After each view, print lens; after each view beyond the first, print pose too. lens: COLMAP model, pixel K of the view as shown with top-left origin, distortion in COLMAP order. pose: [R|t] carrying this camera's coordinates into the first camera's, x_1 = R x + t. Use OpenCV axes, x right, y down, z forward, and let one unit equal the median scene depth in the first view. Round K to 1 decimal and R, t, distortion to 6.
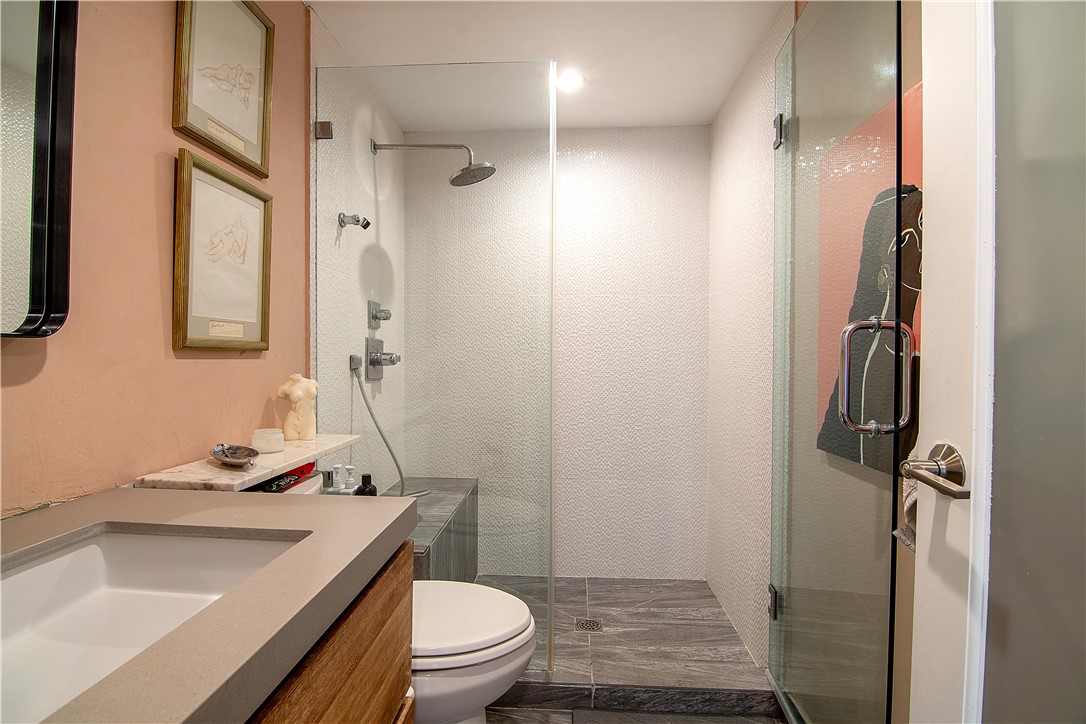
lens RADIAL K [[532.3, 0, 547.2], [0, 532.3, 360.2], [0, 0, 1]] dist [-0.011011, -0.010915]
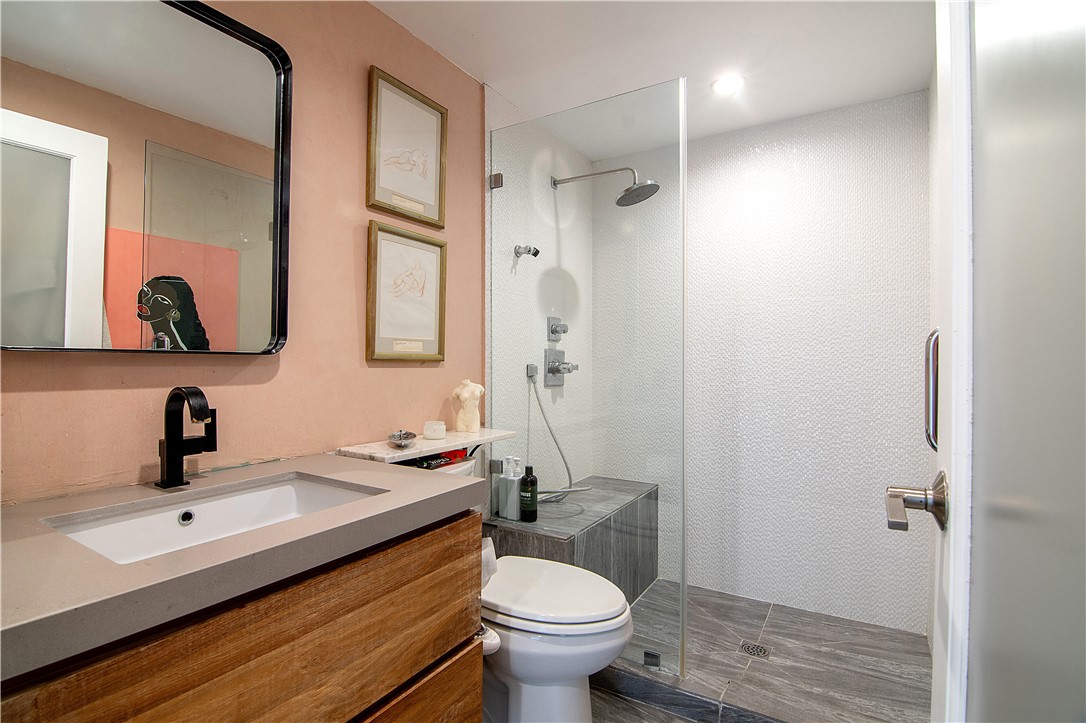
lens RADIAL K [[532.3, 0, 540.6], [0, 532.3, 360.6], [0, 0, 1]] dist [-0.011011, -0.010915]
pose [[0.876474, -0.005185, -0.481421, 0.256566], [-0.002372, 0.999883, -0.015087, -0.000832], [0.481443, 0.014365, 0.876359, -0.020364]]
